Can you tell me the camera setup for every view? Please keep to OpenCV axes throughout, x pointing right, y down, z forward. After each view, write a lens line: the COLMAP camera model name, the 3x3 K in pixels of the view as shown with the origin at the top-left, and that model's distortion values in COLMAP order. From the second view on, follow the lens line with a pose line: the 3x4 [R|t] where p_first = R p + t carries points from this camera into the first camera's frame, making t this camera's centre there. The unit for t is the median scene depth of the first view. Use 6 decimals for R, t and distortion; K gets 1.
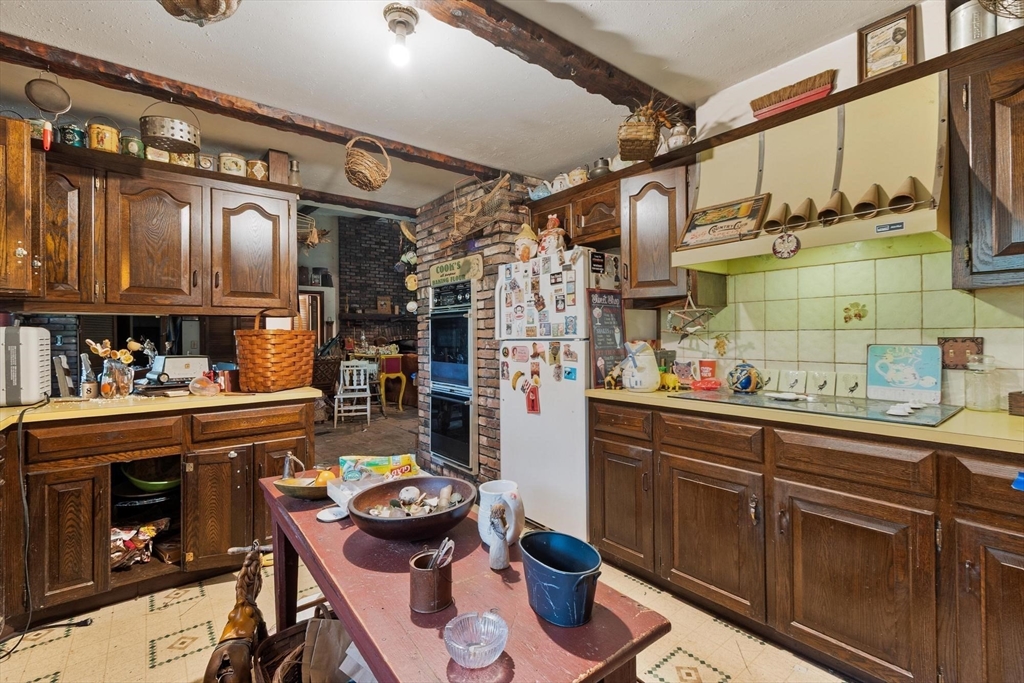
lens RADIAL K [[451.6, 0, 490.8], [0, 451.6, 331.6], [0, 0, 1]] dist [-0.000541, -0.000420]
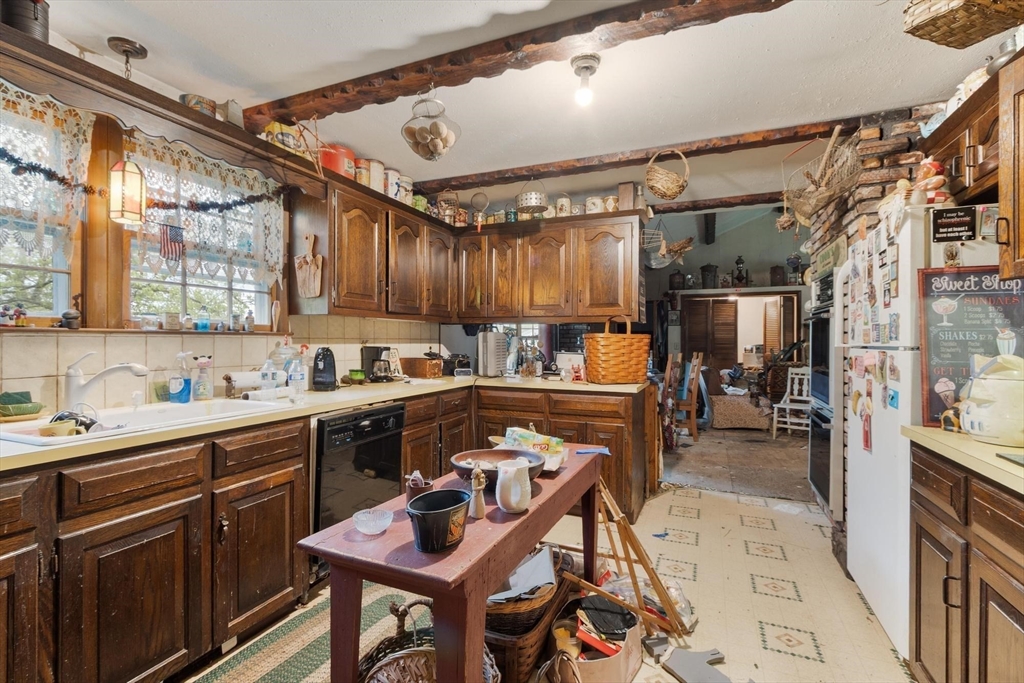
lens RADIAL K [[451.6, 0, 511.9], [0, 451.6, 338.7], [0, 0, 1]] dist [-0.000541, -0.000420]
pose [[0.495718, 0.009179, -0.868435, 0.465905], [-0.001254, 0.999951, 0.009853, -0.002636], [0.868483, -0.003795, 0.495705, 0.171788]]
